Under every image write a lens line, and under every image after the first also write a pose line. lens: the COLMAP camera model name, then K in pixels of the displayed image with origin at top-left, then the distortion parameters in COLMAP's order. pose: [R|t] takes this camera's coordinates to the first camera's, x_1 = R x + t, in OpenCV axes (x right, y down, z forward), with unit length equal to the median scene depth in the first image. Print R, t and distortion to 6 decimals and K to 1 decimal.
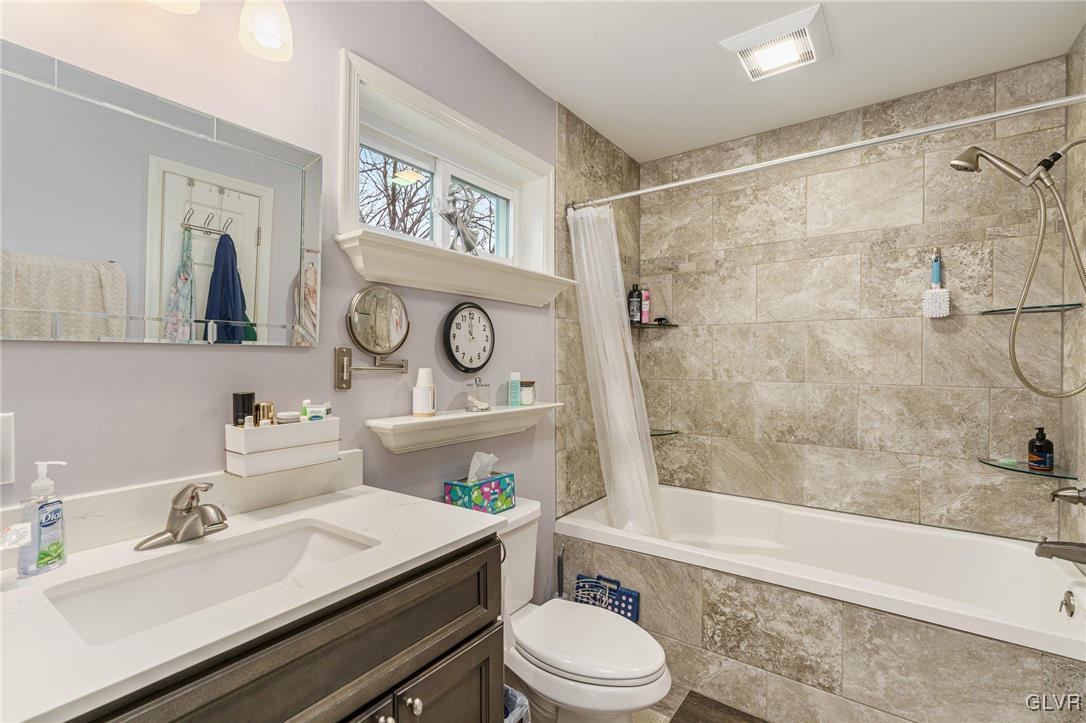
lens RADIAL K [[496.8, 0, 538.1], [0, 496.8, 359.4], [0, 0, 1]] dist [-0.005658, 0.001954]
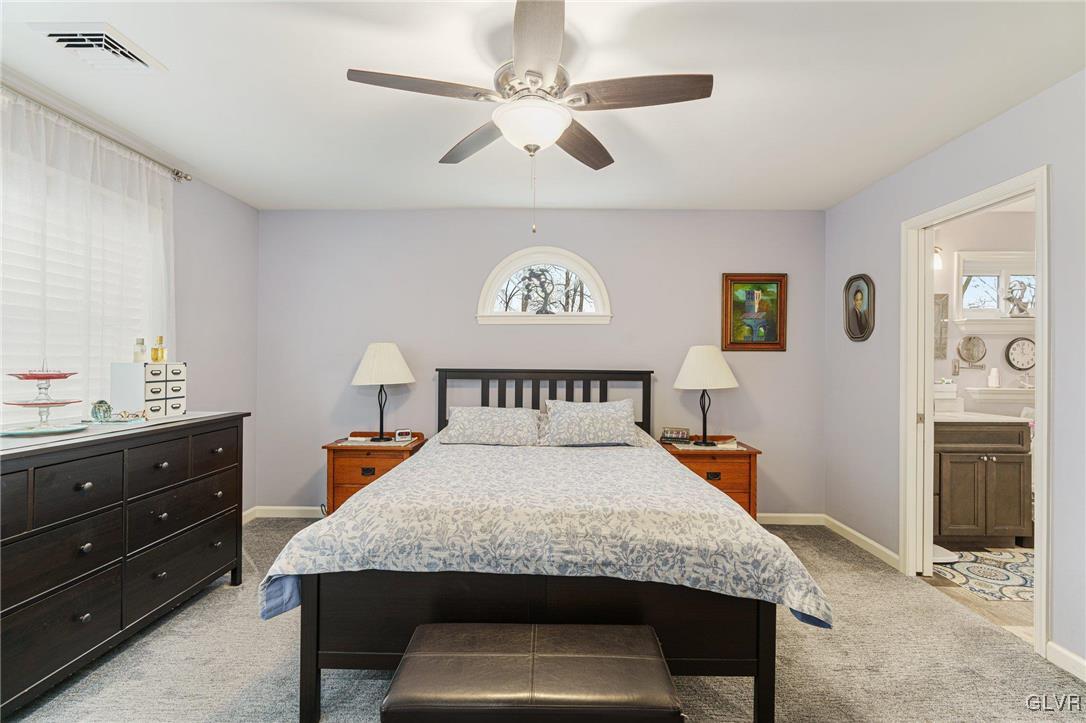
lens RADIAL K [[496.8, 0, 545.2], [0, 496.8, 361.2], [0, 0, 1]] dist [-0.005658, 0.001954]
pose [[0.583854, -0.001154, -0.811858, 0.374123], [-0.002898, 0.999990, -0.003506, 0.000078], [0.811853, 0.004400, 0.583845, -1.812994]]
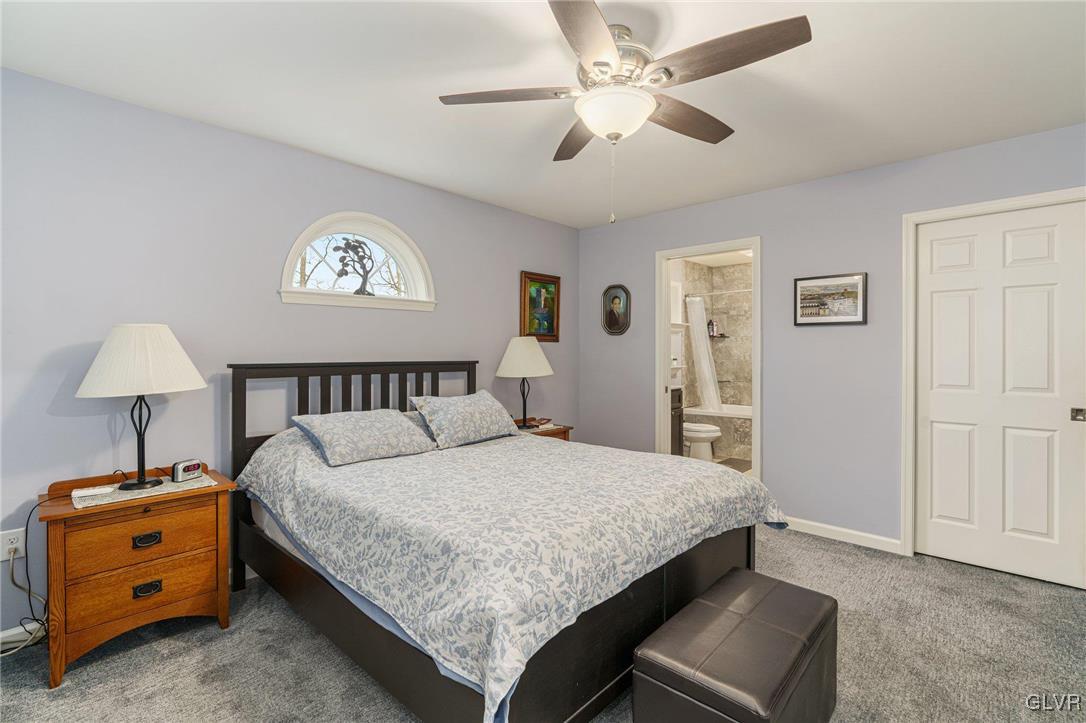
lens RADIAL K [[496.8, 0, 553.4], [0, 496.8, 352.9], [0, 0, 1]] dist [-0.005658, 0.001954]
pose [[0.993966, -0.004570, -0.109598, -0.453947], [0.005063, 0.999978, 0.004227, -0.007596], [0.109576, -0.004757, 0.993967, -2.238491]]
